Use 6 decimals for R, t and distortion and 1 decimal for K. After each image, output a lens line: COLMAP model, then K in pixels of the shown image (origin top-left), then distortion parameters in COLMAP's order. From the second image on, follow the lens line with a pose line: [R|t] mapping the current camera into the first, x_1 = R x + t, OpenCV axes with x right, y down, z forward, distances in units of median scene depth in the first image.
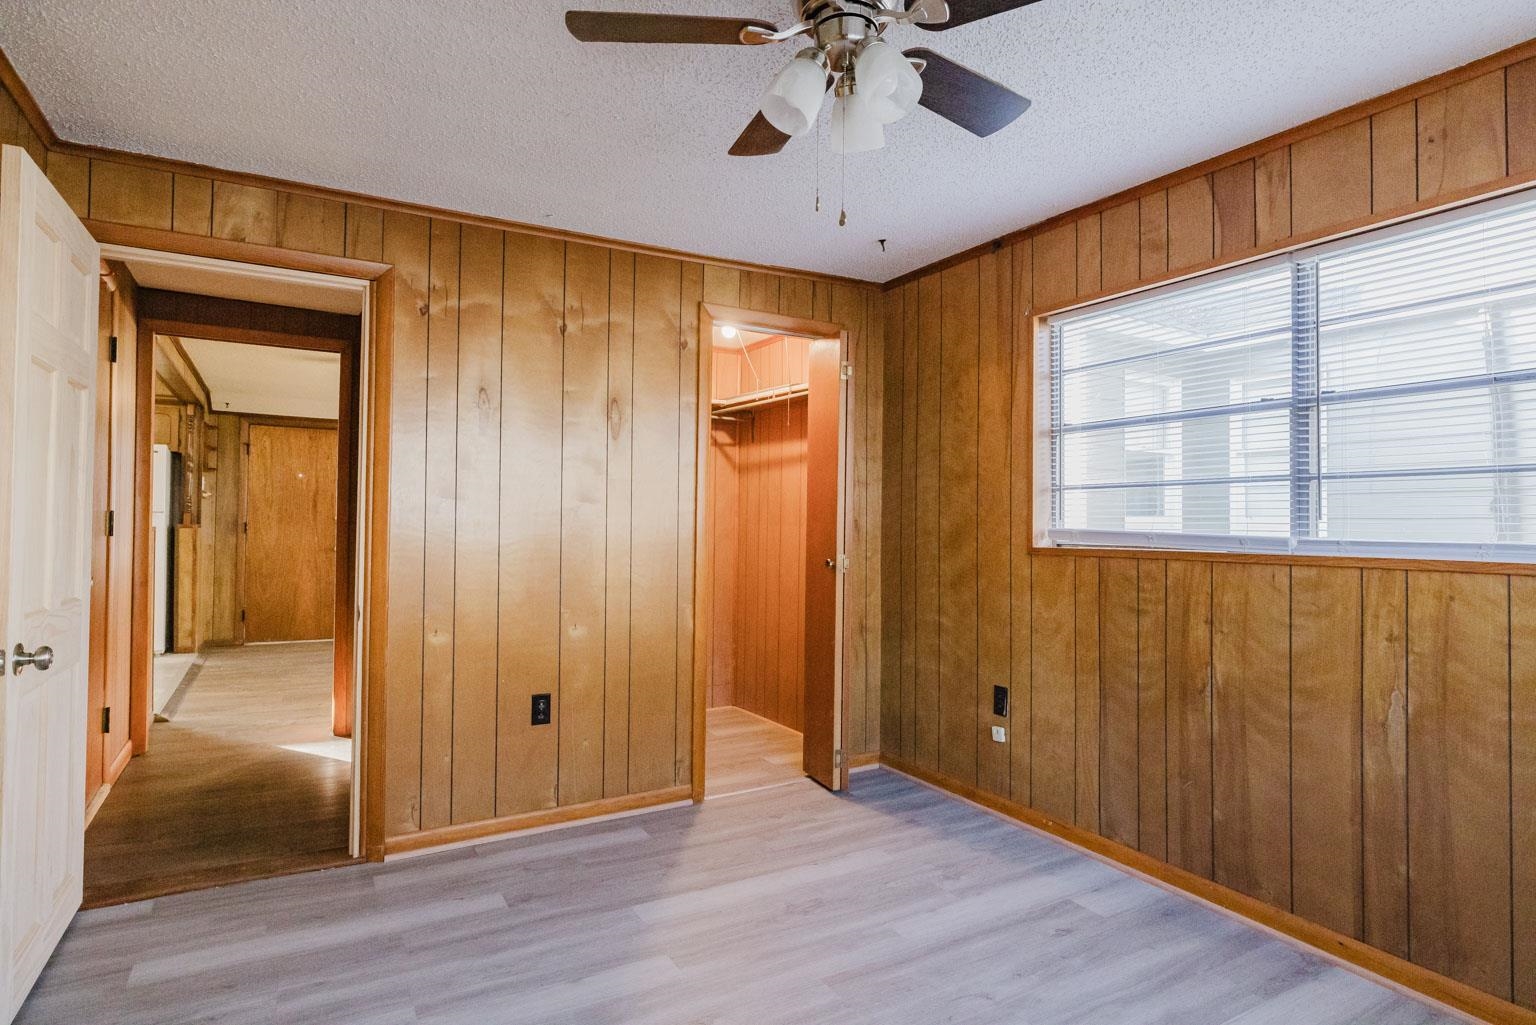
lens RADIAL K [[814.9, 0, 767.5], [0, 814.9, 512.2], [0, 0, 1]] dist [-0.003056, 0.001745]
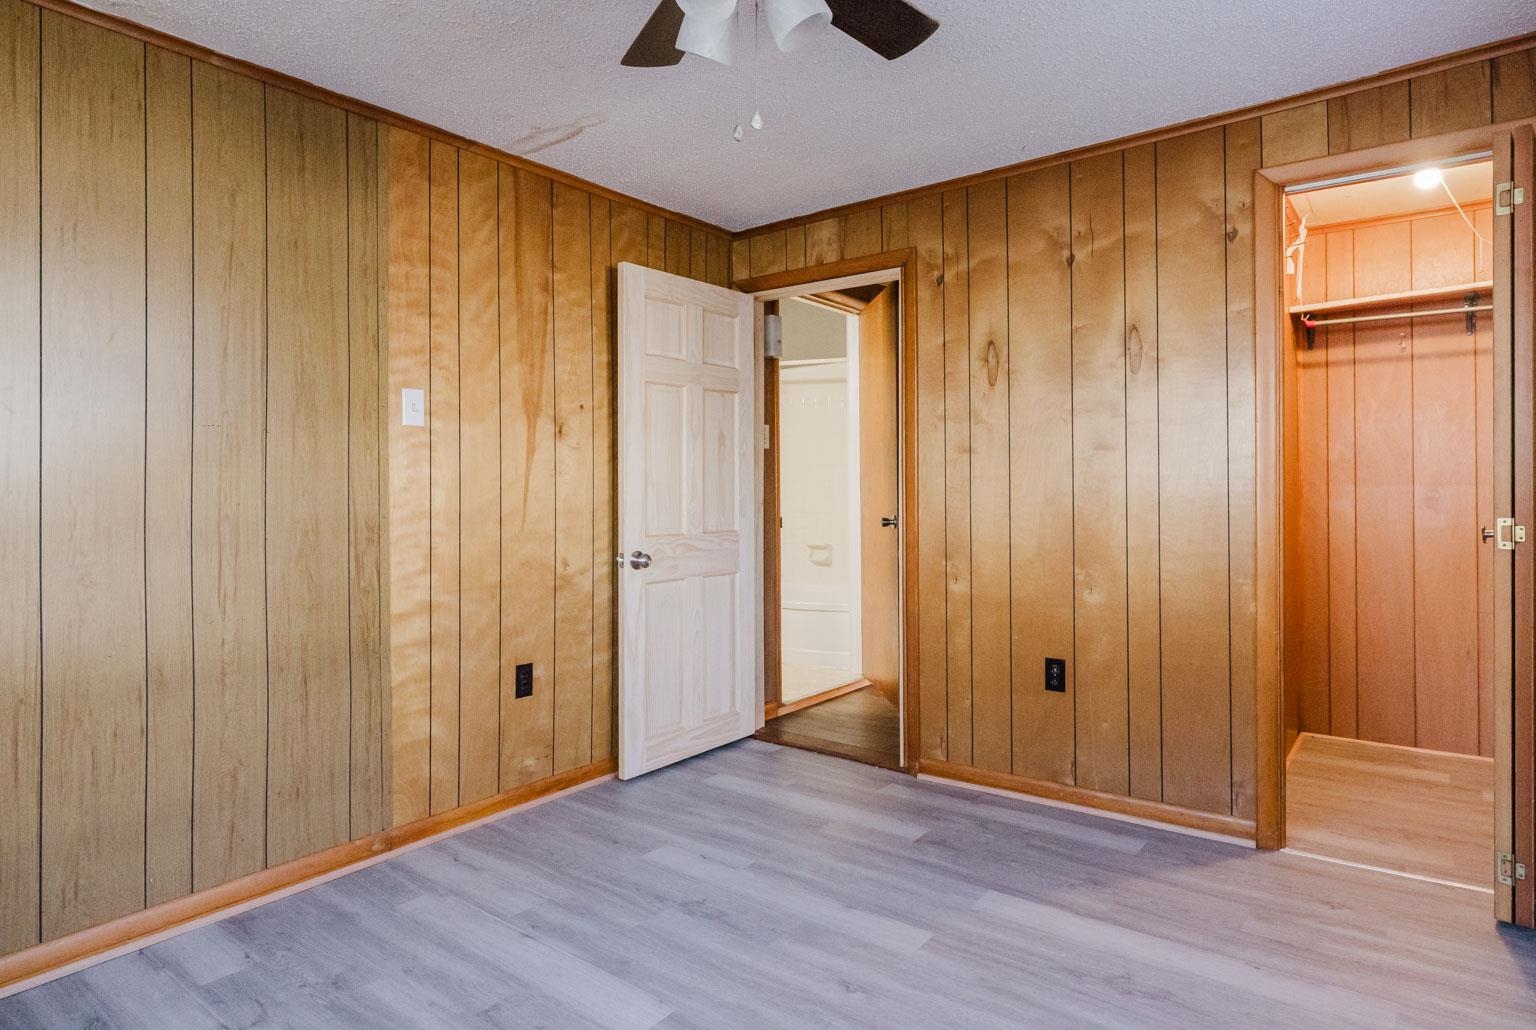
lens RADIAL K [[876.1, 0, 795.2], [0, 876.1, 487.9], [0, 0, 1]] dist [0.006605, -0.000970]
pose [[0.406284, -0.009599, -0.913696, 0.523545], [0.023373, 0.999727, -0.000109, 0.021153], [0.913448, -0.021312, 0.406397, 0.327093]]
